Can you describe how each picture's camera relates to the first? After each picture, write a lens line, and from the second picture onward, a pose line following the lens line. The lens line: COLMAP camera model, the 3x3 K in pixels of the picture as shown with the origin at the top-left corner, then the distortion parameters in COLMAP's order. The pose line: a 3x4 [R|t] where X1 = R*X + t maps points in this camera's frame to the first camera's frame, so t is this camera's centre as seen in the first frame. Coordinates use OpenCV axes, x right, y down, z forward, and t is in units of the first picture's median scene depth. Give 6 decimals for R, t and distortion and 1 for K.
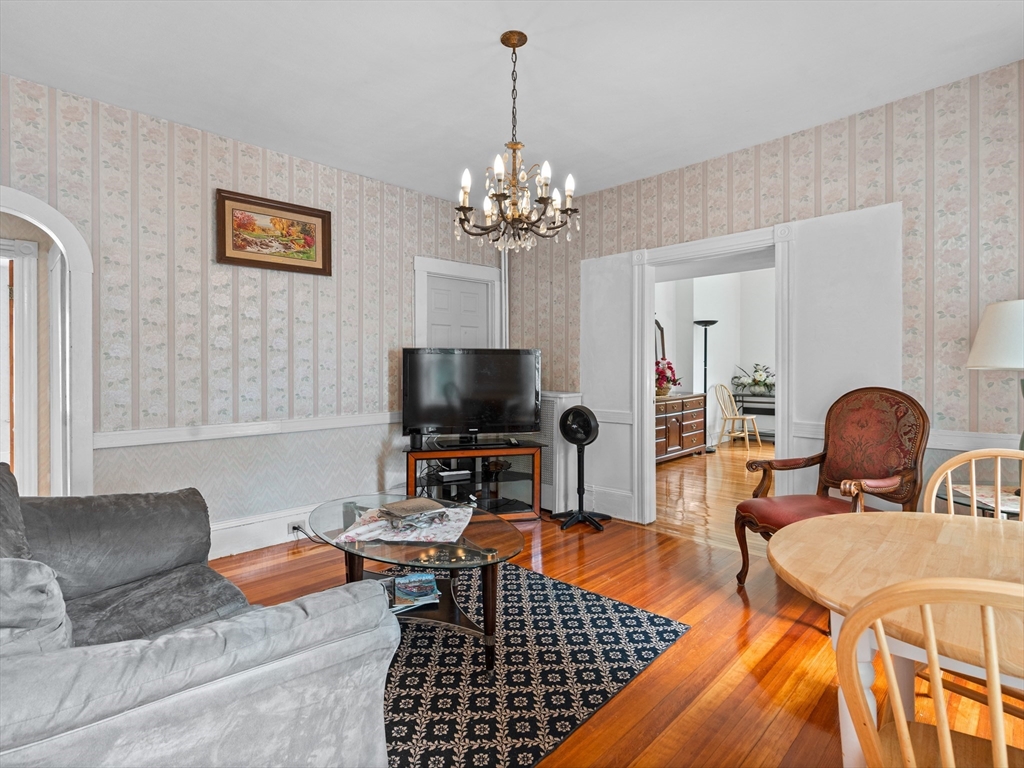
lens RADIAL K [[526.2, 0, 507.4], [0, 526.2, 379.4], [0, 0, 1]] dist [-0.056036, 0.020863]
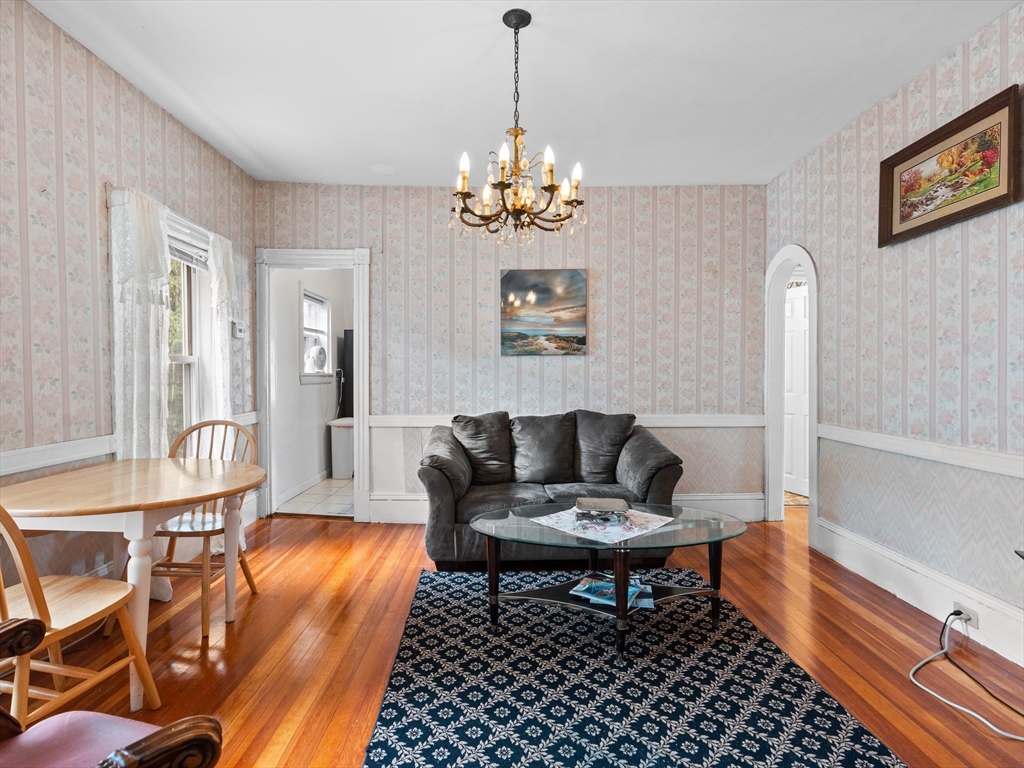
lens RADIAL K [[526.2, 0, 507.4], [0, 526.2, 379.4], [0, 0, 1]] dist [-0.056036, 0.020863]
pose [[-0.705179, 0.008285, -0.708981, 0.476915], [-0.015181, 0.999526, 0.026779, -0.017184], [0.708866, 0.029647, -0.704719, 1.129012]]
